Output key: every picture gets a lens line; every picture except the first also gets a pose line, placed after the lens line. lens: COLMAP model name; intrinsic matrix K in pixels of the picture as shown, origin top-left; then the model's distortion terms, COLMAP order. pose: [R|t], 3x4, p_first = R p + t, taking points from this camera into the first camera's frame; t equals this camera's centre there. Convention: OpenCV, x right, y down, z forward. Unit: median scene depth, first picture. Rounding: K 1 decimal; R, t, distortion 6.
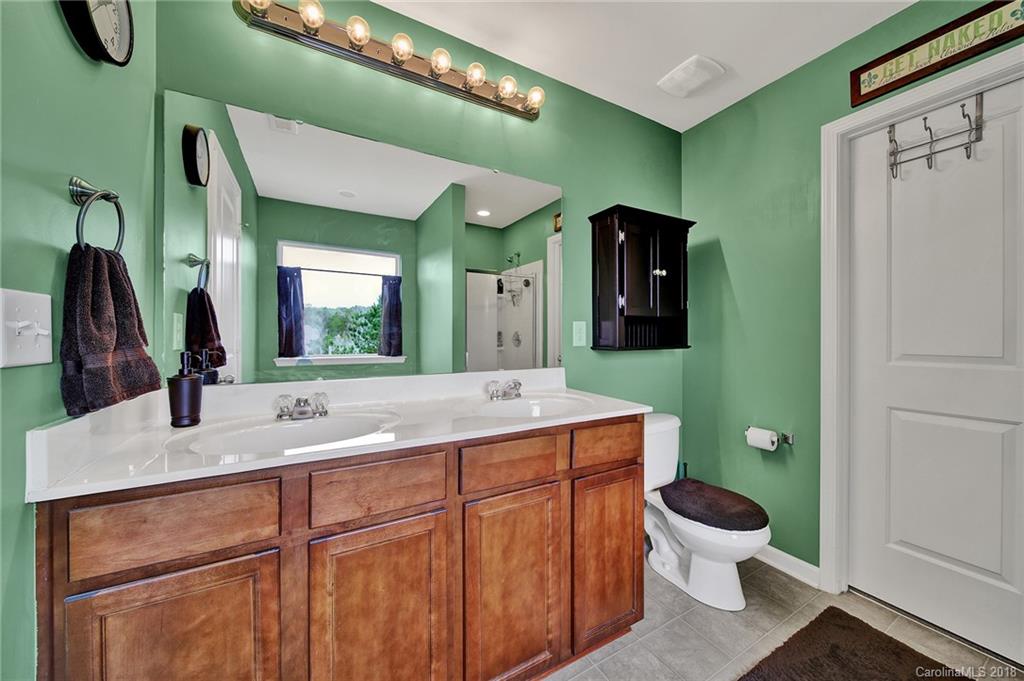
lens RADIAL K [[366.2, 0, 512.2], [0, 366.2, 334.7], [0, 0, 1]] dist [-0.006074, 0.000236]
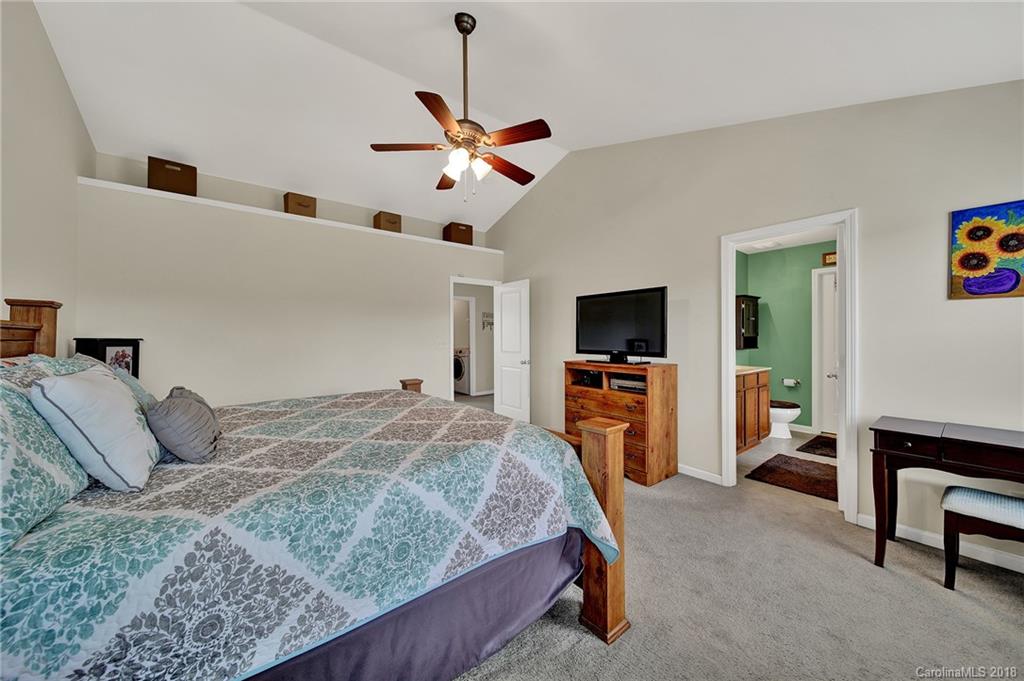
lens RADIAL K [[366.2, 0, 511.1], [0, 366.2, 340.0], [0, 0, 1]] dist [-0.006074, 0.000236]
pose [[0.991390, -0.004285, 0.130873, -1.874652], [0.004795, 0.999982, -0.003584, -0.024301], [-0.130856, 0.004180, 0.991393, -1.526781]]
